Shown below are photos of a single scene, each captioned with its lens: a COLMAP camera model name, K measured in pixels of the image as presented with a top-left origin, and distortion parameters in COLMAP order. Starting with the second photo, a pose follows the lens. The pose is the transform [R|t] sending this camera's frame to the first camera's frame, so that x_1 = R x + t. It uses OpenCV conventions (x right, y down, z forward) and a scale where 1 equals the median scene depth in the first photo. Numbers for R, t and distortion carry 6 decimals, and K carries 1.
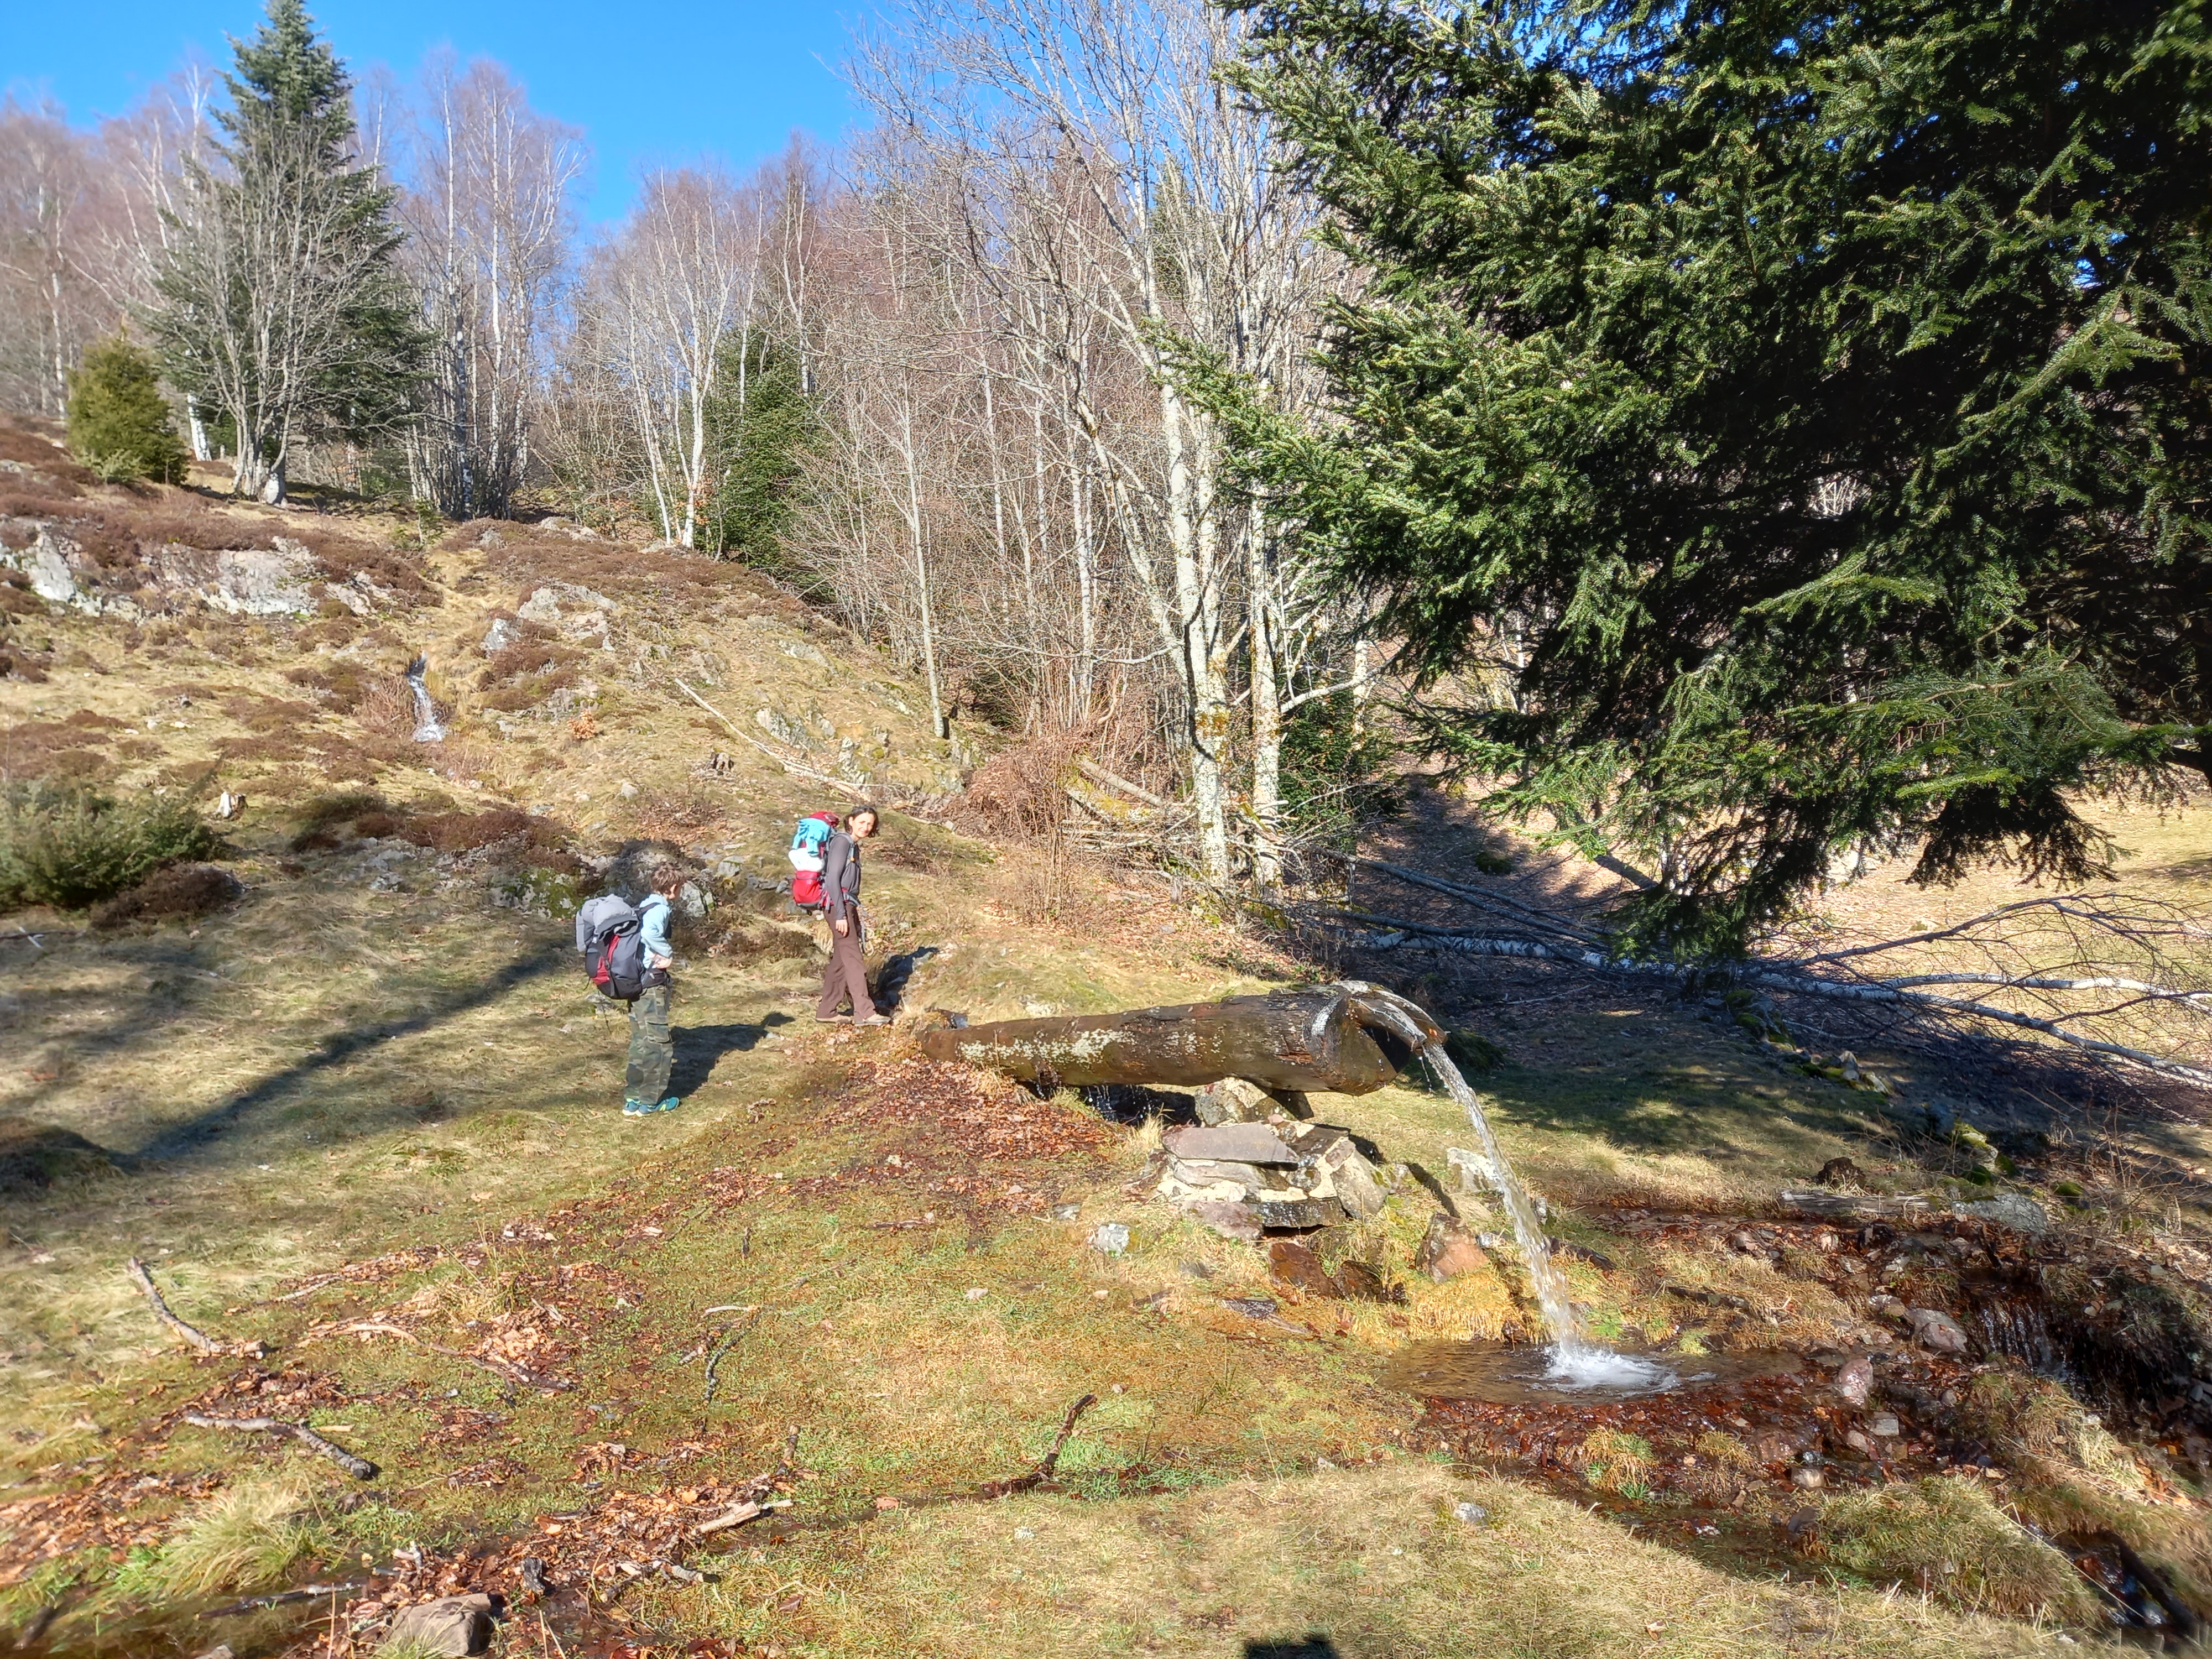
lens RADIAL K [[1580.4, 0, 1106.0], [0, 1580.4, 829.5], [0, 0, 1]] dist [0.004223, -0.020006]
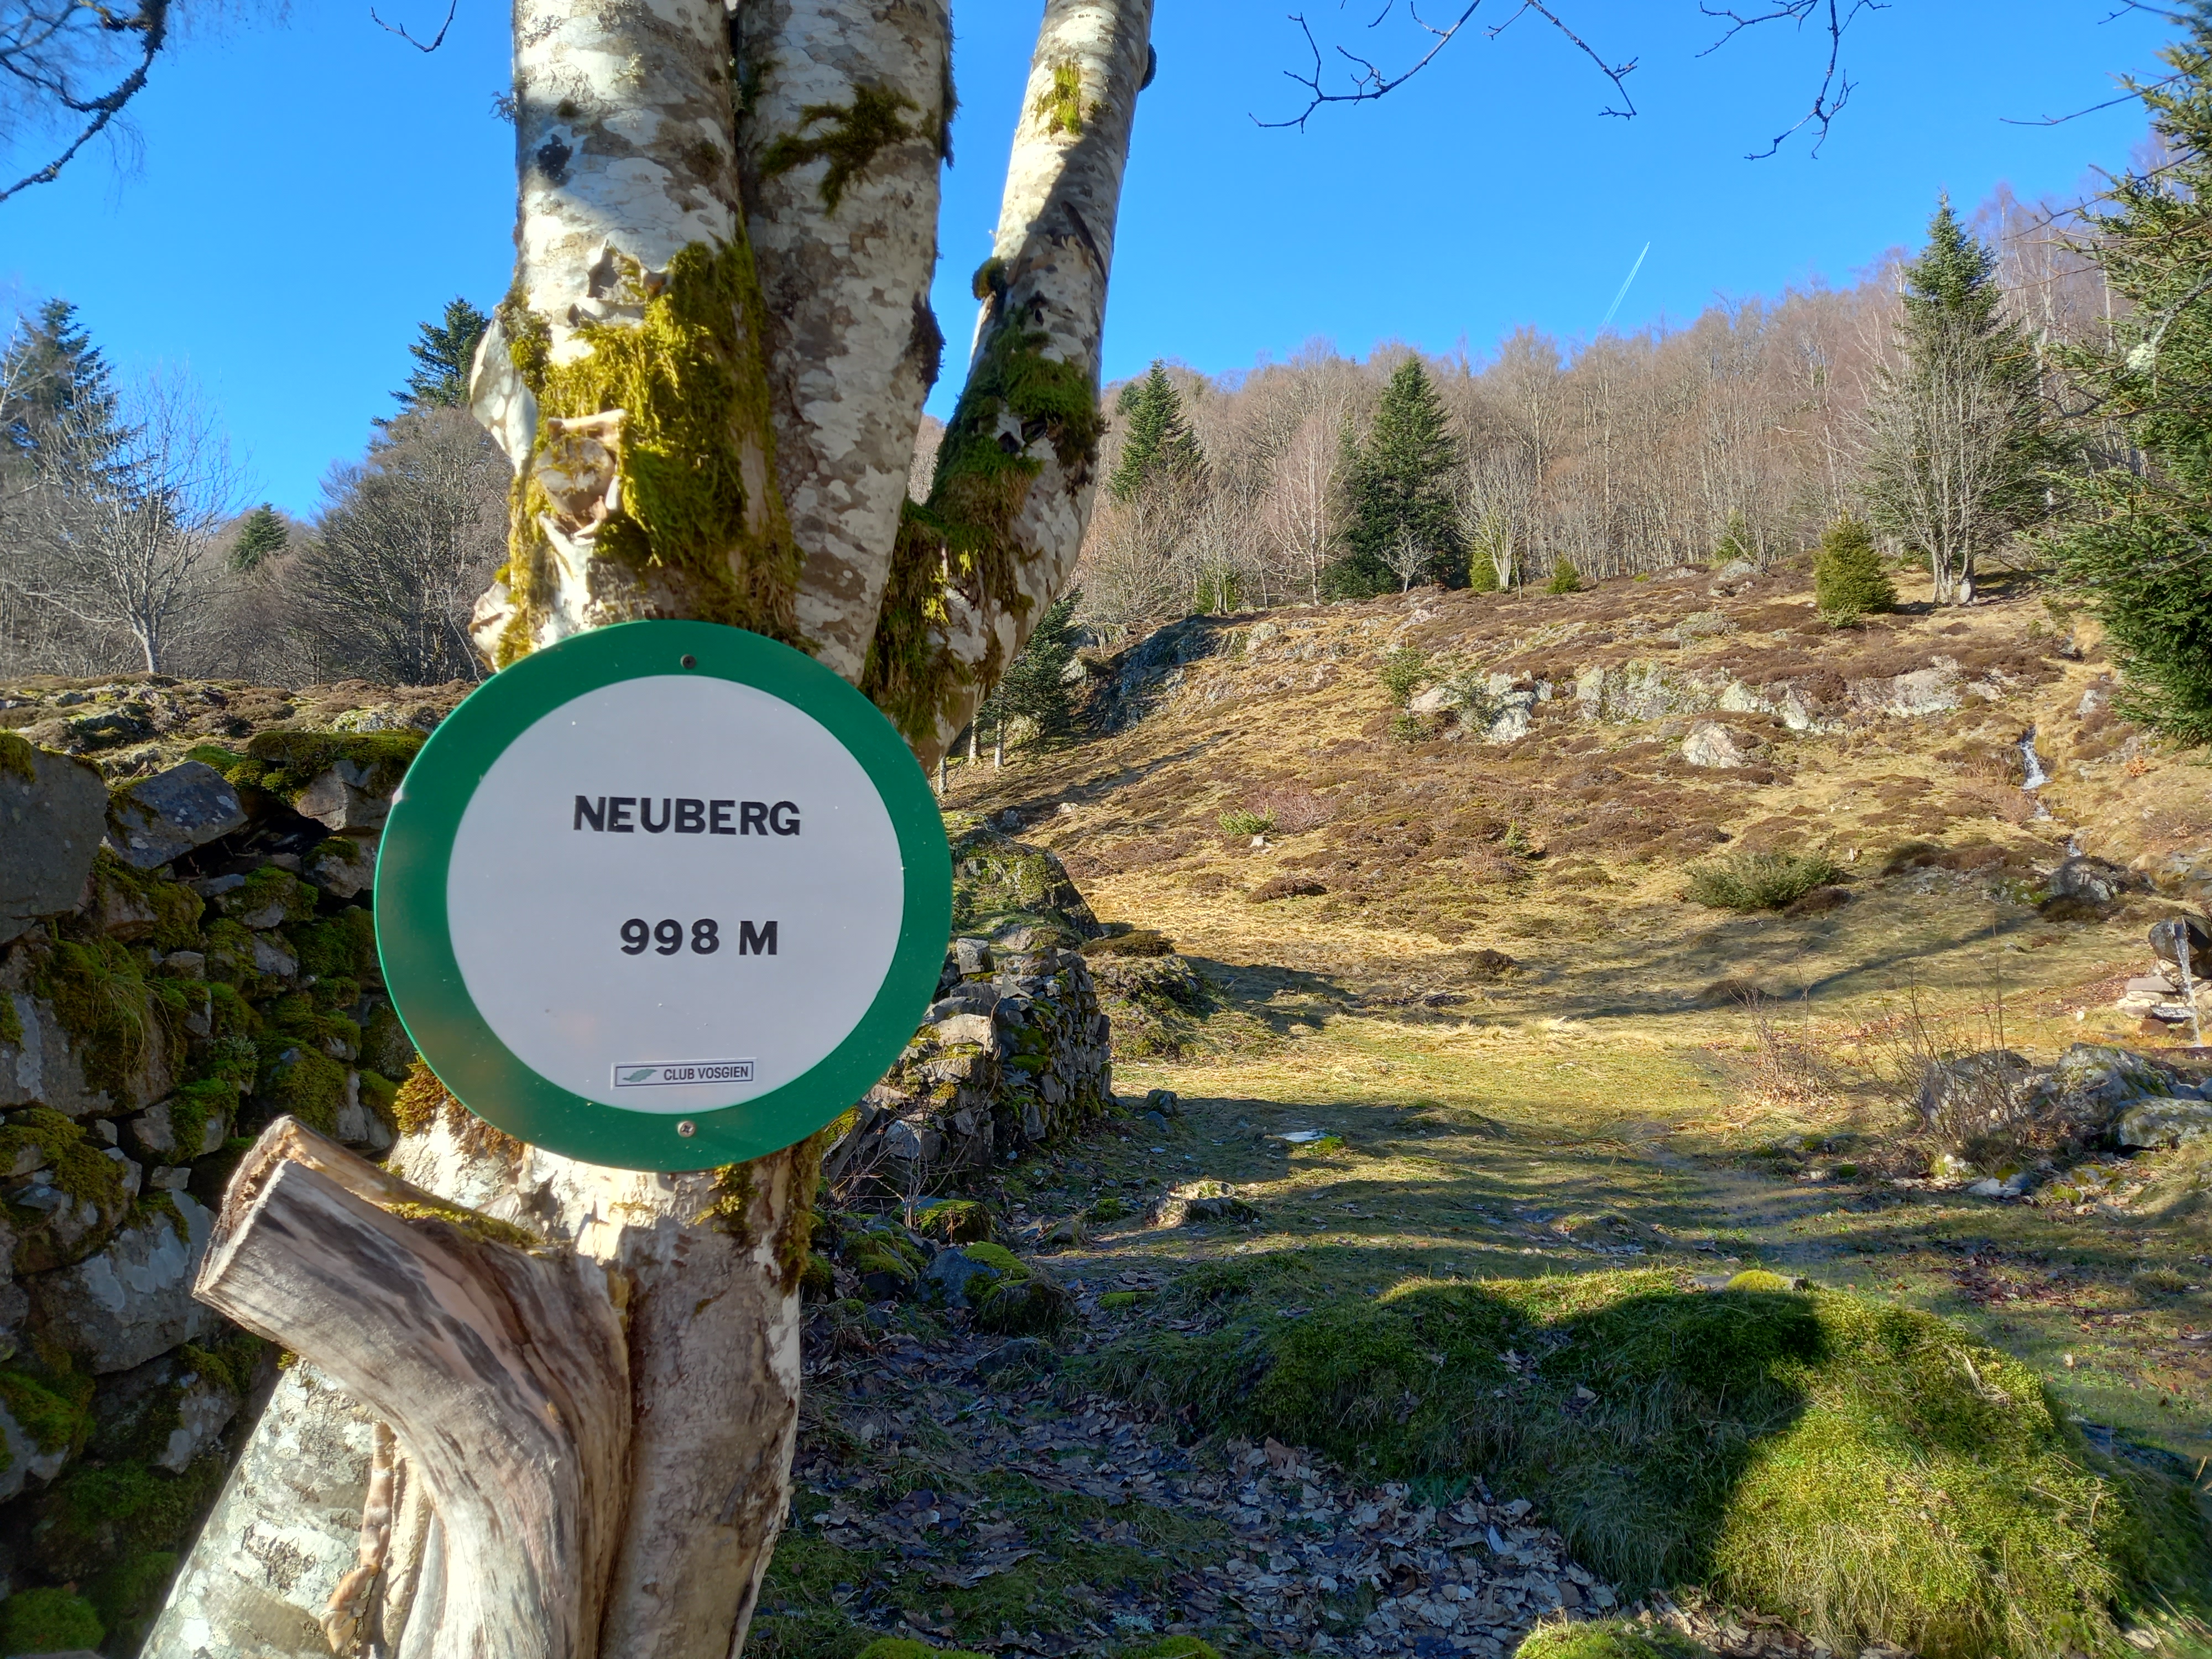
lens RADIAL K [[1580.4, 0, 1106.0], [0, 1580.4, 829.5], [0, 0, 1]] dist [0.004223, -0.020006]
pose [[0.484324, -0.085149, -0.870736, 0.417668], [0.082385, 0.995269, -0.051503, -0.012870], [0.871001, -0.046791, 0.489047, -0.454877]]
